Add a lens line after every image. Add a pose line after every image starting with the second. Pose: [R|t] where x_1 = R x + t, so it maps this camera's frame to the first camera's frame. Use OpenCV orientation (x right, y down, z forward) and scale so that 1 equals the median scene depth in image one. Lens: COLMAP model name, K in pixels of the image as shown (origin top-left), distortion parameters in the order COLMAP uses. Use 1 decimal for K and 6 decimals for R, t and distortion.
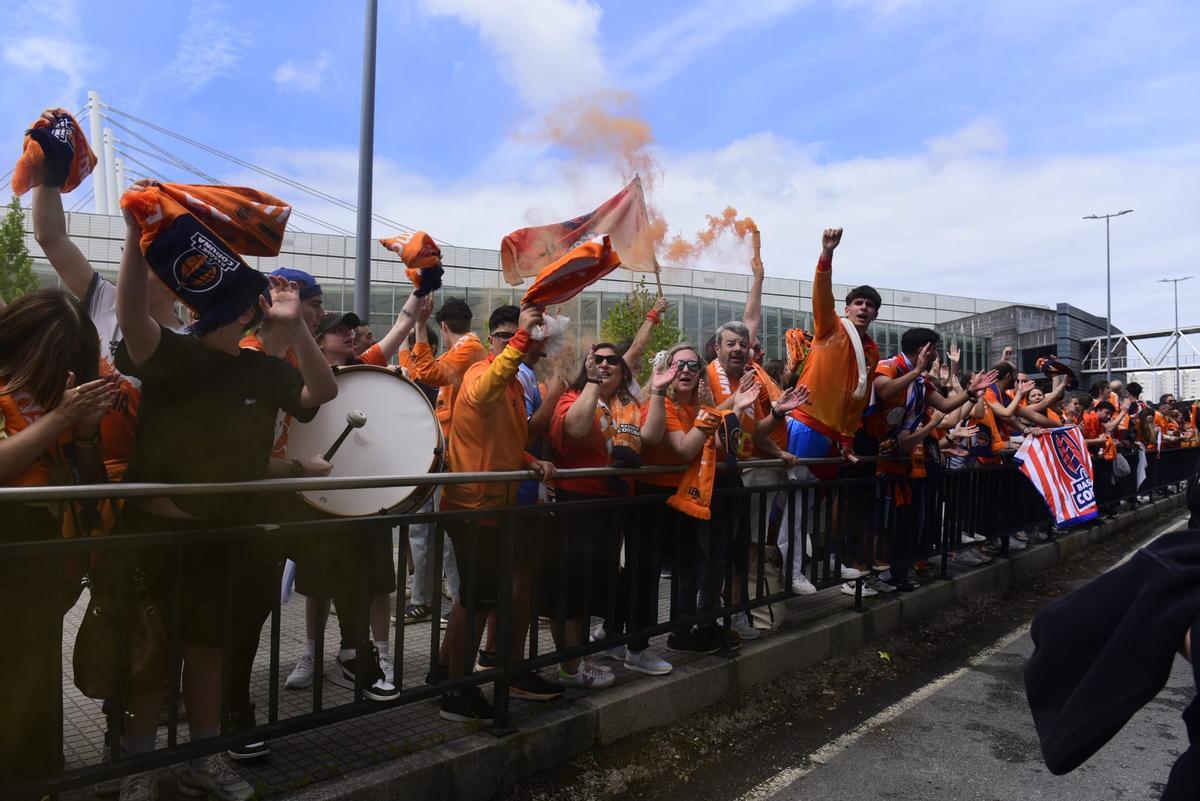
lens RADIAL K [[821.5, 0, 604.2], [0, 821.5, 409.7], [0, 0, 1]] dist [-0.054745, 0.001949]
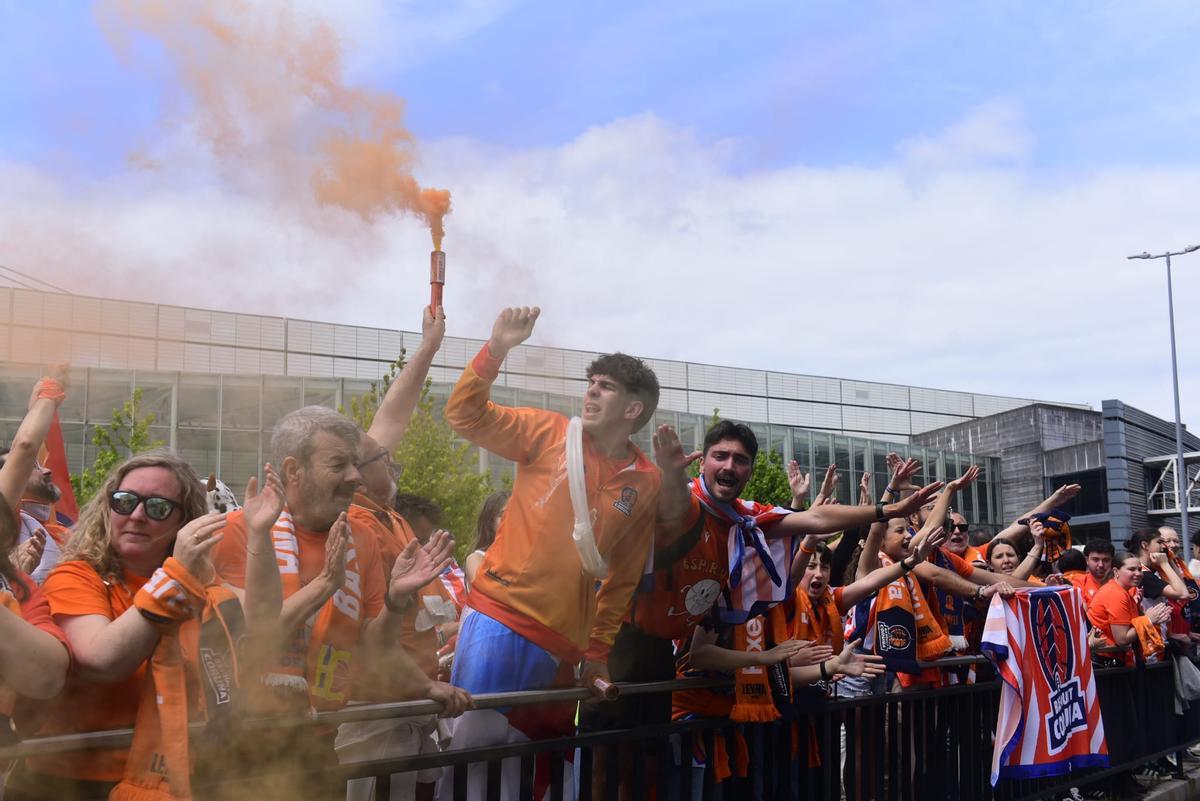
lens RADIAL K [[1400.0, 0, 614.2], [0, 1400.0, 401.1], [0, 0, 1]] dist [0.078550, -0.008341]
pose [[0.986112, 0.005557, 0.165991, 0.109962], [0.015995, 0.991616, -0.128223, -0.002417], [-0.165311, 0.129097, 0.977756, 0.098969]]
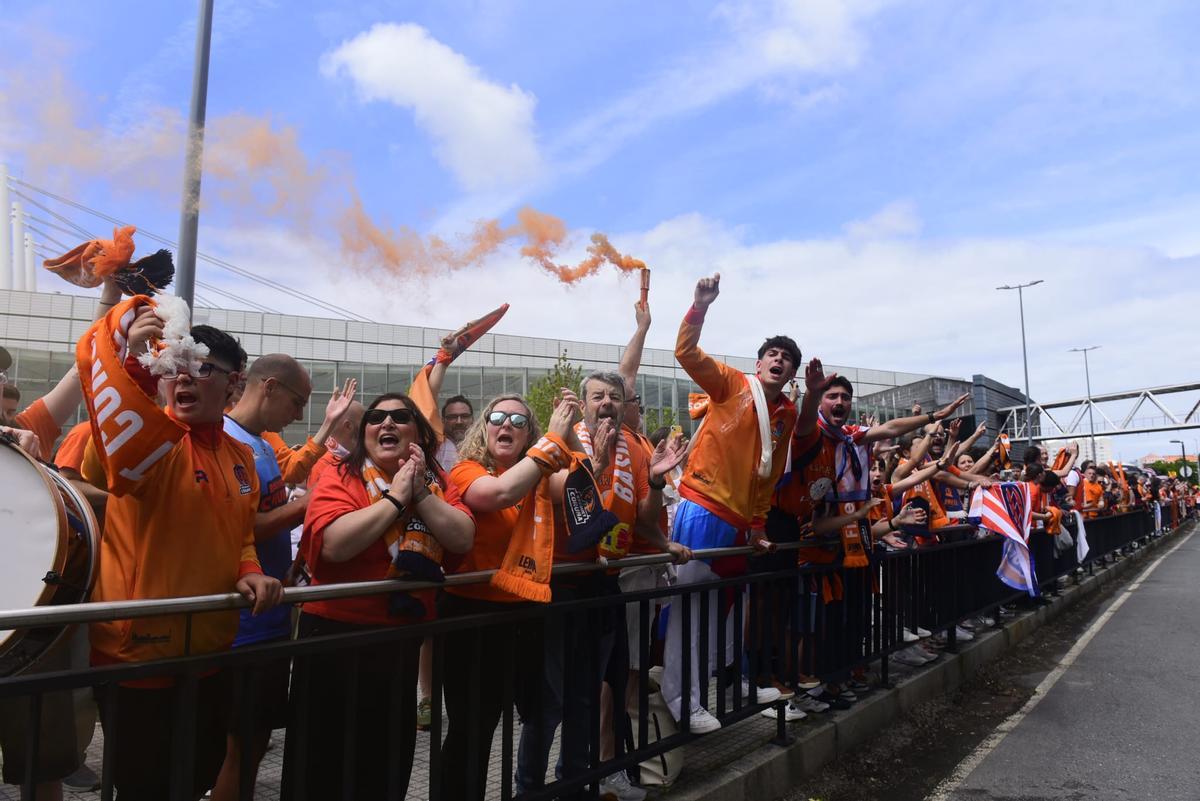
lens RADIAL K [[806.3, 0, 618.4], [0, 806.3, 439.8], [0, 0, 1]] dist [-0.031999, -0.002035]
pose [[0.995280, -0.013938, 0.096036, 0.061326], [0.019454, 0.998199, -0.056745, -0.000318], [-0.095072, 0.058346, 0.993759, 0.167580]]
